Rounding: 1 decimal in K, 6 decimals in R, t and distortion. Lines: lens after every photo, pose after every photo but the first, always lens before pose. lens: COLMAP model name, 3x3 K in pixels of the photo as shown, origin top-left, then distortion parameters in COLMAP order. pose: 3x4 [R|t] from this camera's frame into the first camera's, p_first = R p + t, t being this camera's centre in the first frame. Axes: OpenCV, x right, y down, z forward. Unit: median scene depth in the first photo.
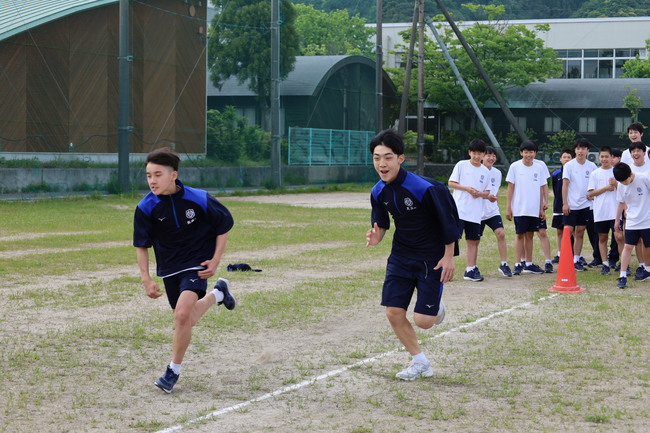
lens RADIAL K [[1370.4, 0, 329.9], [0, 1370.4, 218.5], [0, 0, 1]] dist [-0.043457, 0.000000]
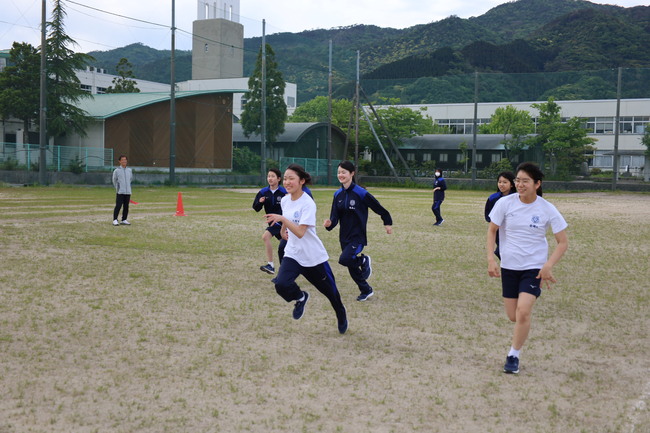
lens RADIAL K [[743.4, 0, 329.5], [0, 743.4, 217.7], [0, 0, 1]] dist [-0.000224, 0.000000]
pose [[0.994228, 0.017821, -0.105800, 0.177792], [-0.016518, 0.999777, 0.013178, 0.010209], [0.106011, -0.011354, 0.994300, -0.126481]]
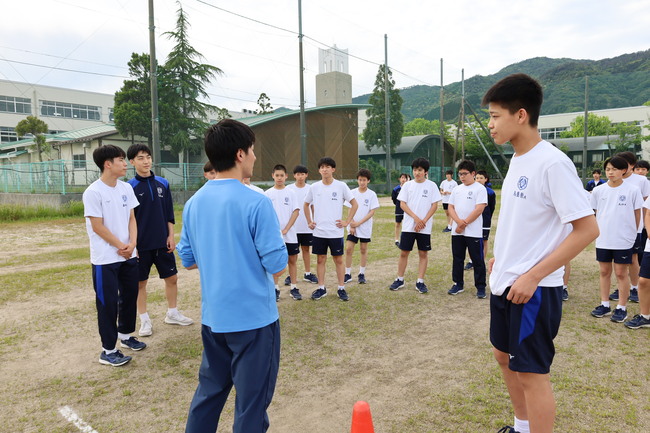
lens RADIAL K [[447.7, 0, 321.4], [0, 447.7, 218.9], [0, 0, 1]] dist [-0.021477, 0.003458]
pose [[0.960792, -0.009883, -0.277093, 0.054753], [0.021137, 0.999067, 0.037660, -0.010026], [0.276462, -0.042040, 0.960105, 0.252726]]
